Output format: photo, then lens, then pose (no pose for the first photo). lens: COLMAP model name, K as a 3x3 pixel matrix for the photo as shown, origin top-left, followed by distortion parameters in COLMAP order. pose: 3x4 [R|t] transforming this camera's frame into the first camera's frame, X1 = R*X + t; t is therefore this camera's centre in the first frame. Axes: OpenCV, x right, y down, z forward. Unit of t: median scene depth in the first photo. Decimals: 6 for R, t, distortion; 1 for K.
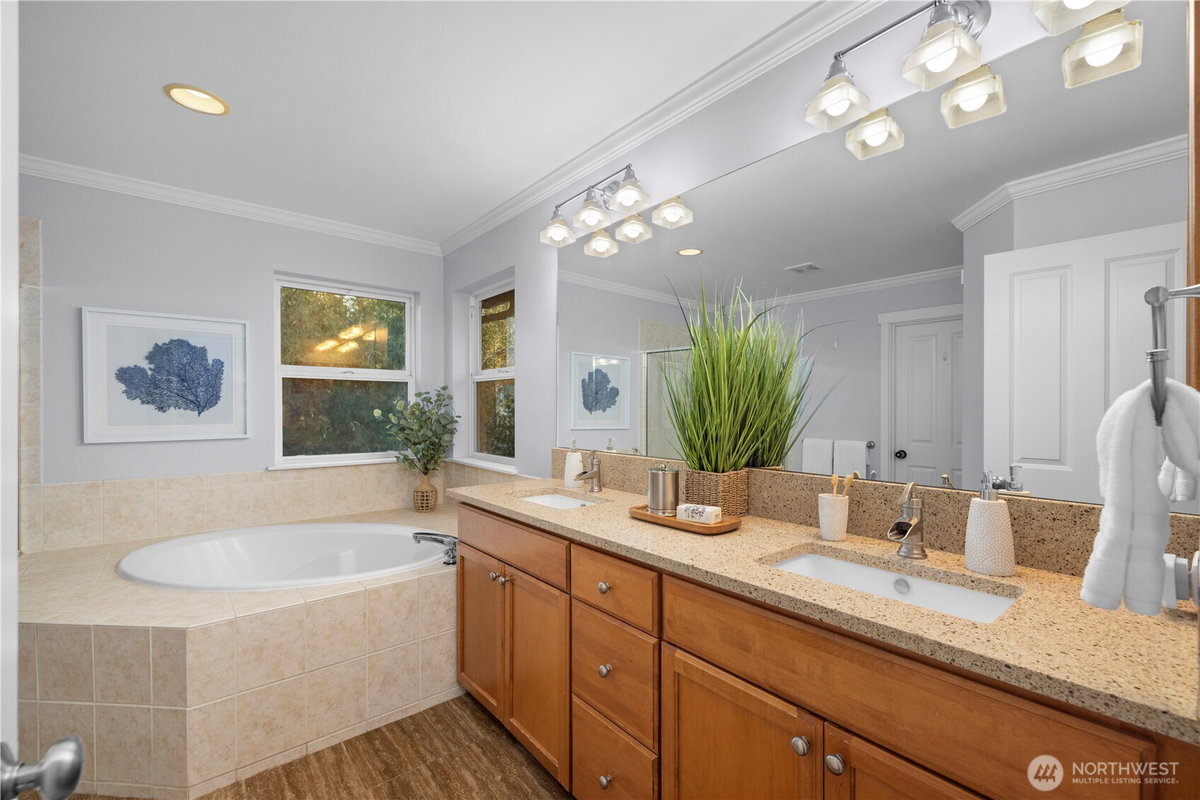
lens RADIAL K [[505.4, 0, 600.6], [0, 505.4, 406.7], [0, 0, 1]] dist [0.000468, -0.000306]
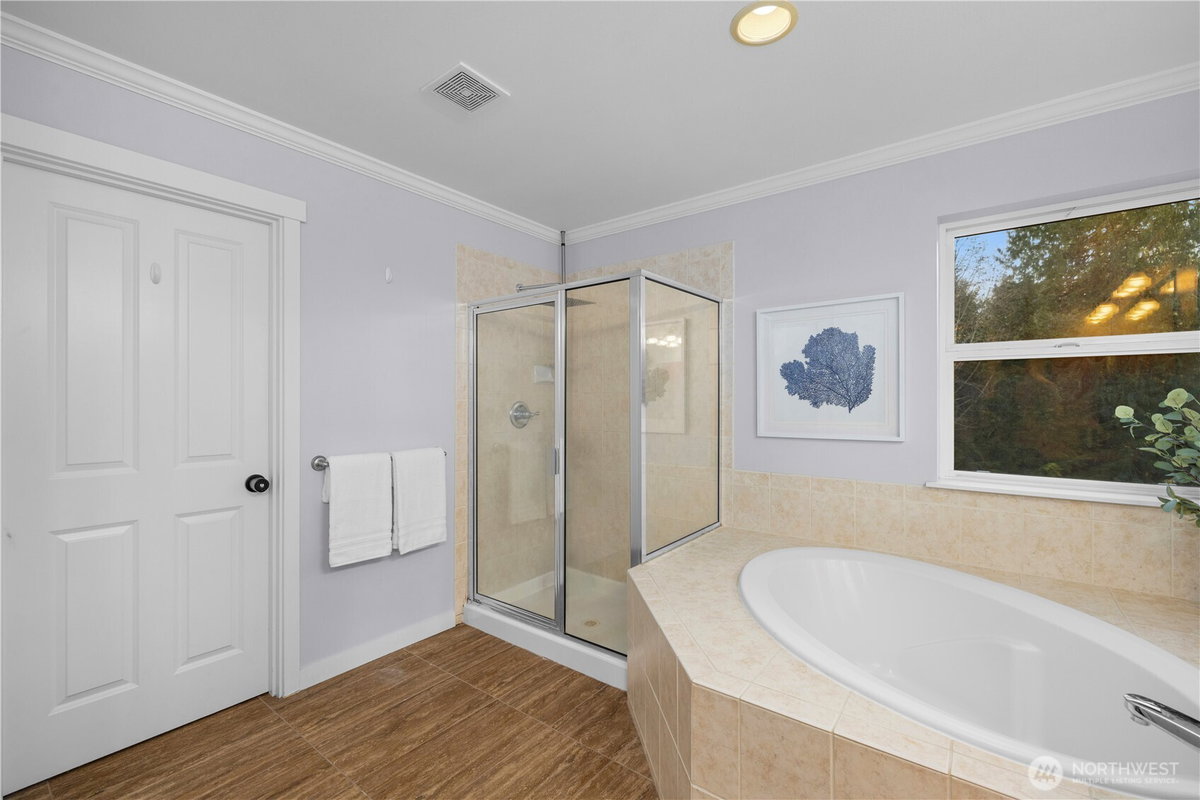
lens RADIAL K [[505.4, 0, 600.2], [0, 505.4, 402.2], [0, 0, 1]] dist [0.000468, -0.000306]
pose [[0.231526, 0.000018, -0.972829, -0.043960], [0.003081, 0.999995, 0.000751, -0.001619], [0.972824, -0.003171, 0.231525, 0.384312]]
